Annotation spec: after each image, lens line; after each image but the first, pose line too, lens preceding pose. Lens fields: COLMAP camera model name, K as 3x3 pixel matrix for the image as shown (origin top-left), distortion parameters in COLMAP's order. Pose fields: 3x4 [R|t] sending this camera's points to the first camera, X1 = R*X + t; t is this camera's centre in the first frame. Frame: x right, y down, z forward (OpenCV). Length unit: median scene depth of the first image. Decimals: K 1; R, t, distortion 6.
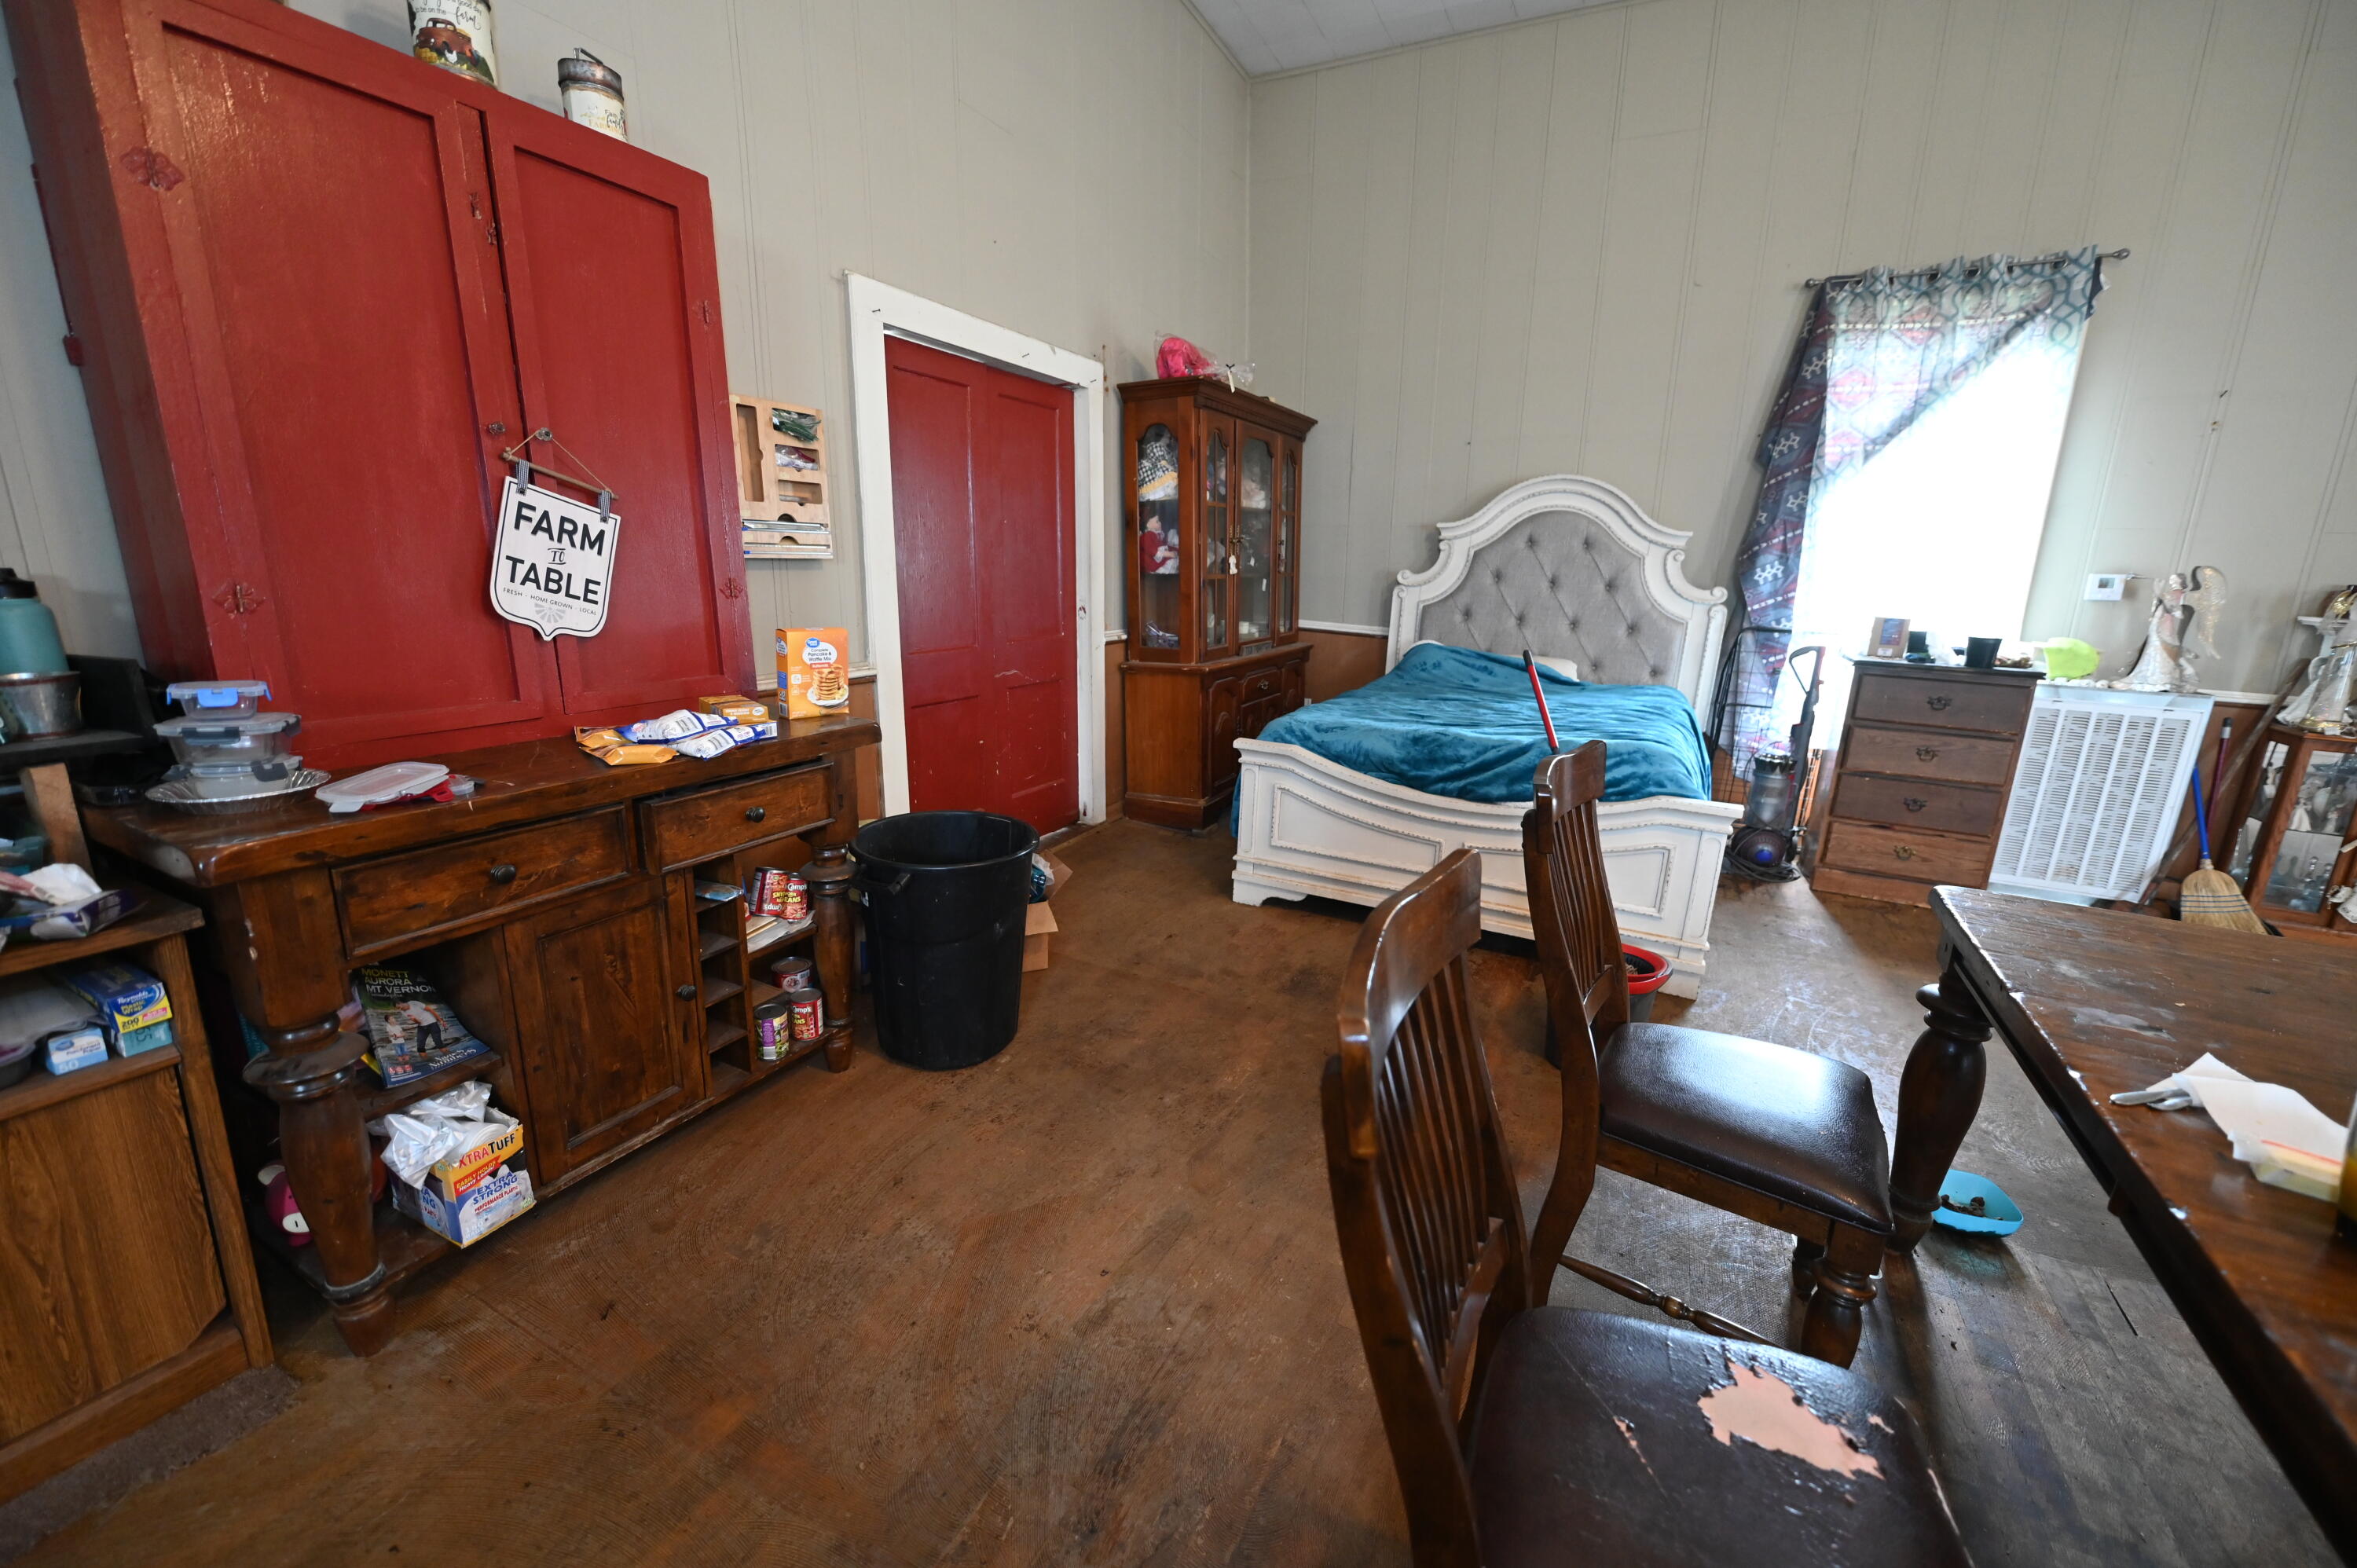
lens RADIAL K [[923.8, 0, 1183.9], [0, 923.8, 797.3], [0, 0, 1]] dist [-0.002105, -0.000218]
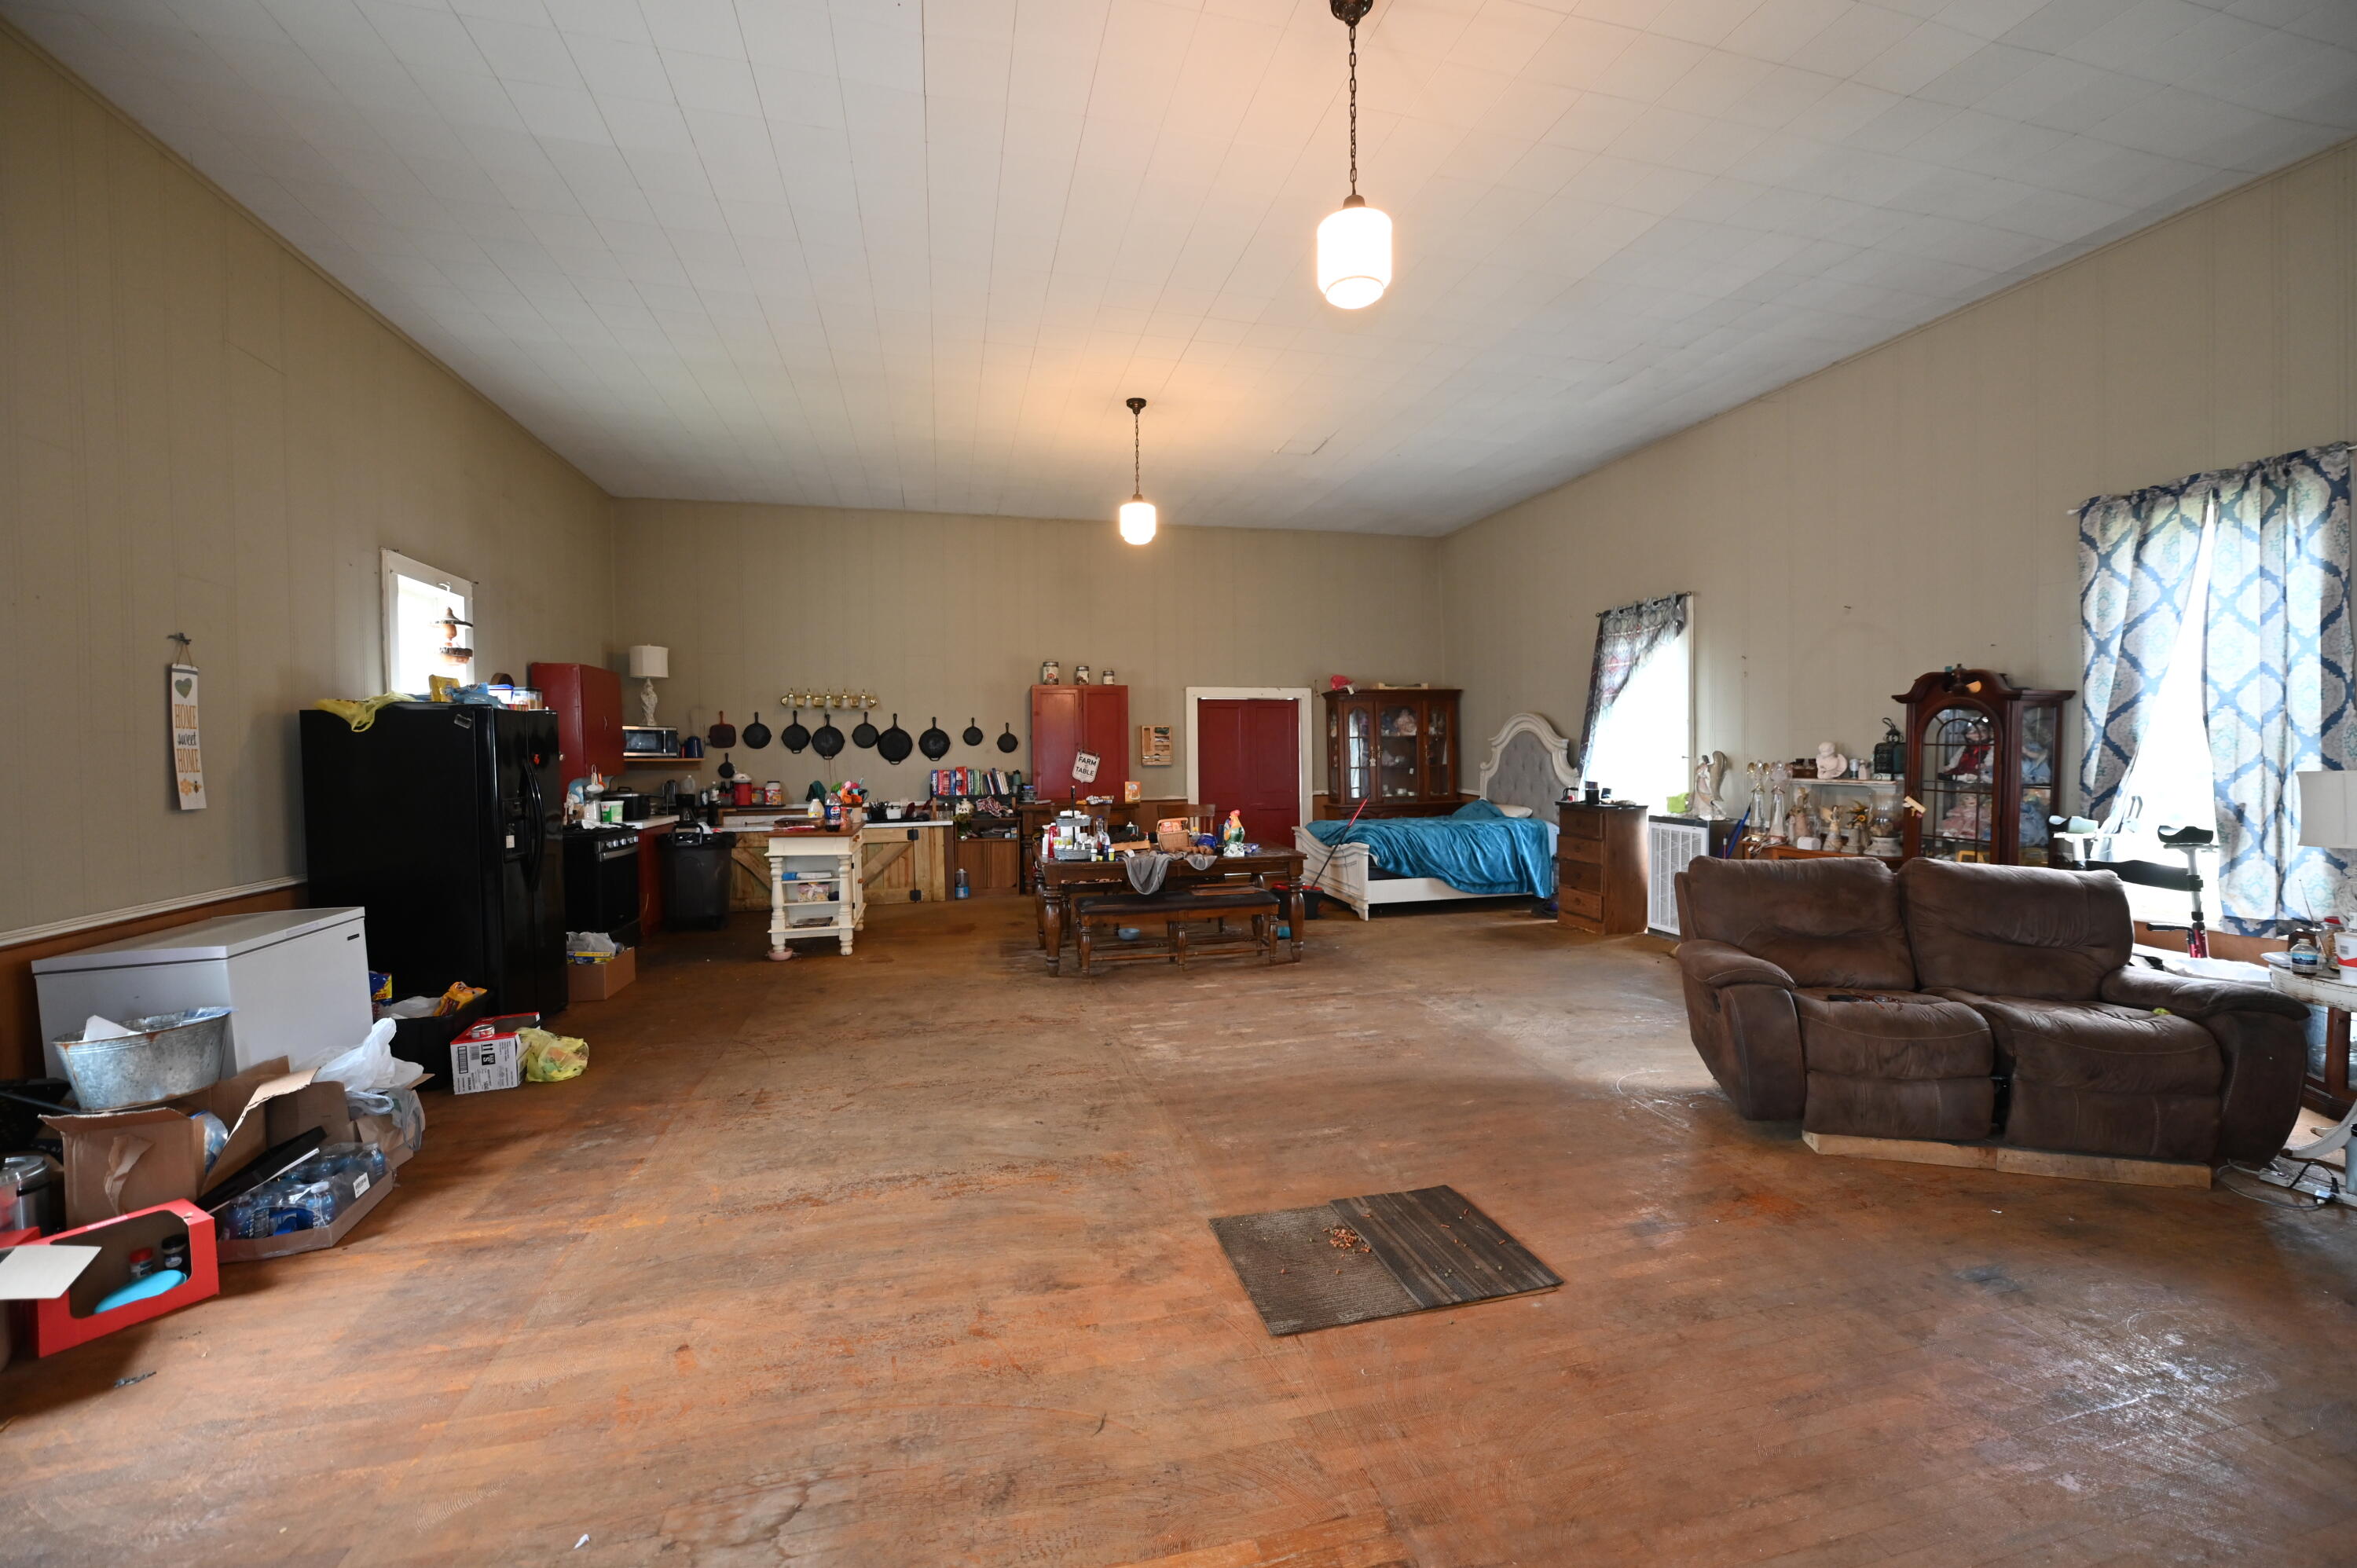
lens RADIAL K [[923.8, 0, 1179.5], [0, 923.8, 781.0], [0, 0, 1]] dist [-0.002105, -0.000218]
pose [[0.636911, -0.004938, -0.770922, 1.668939], [-0.167096, 0.975324, -0.144297, 0.217462], [0.752611, 0.220722, 0.620369, -0.817895]]
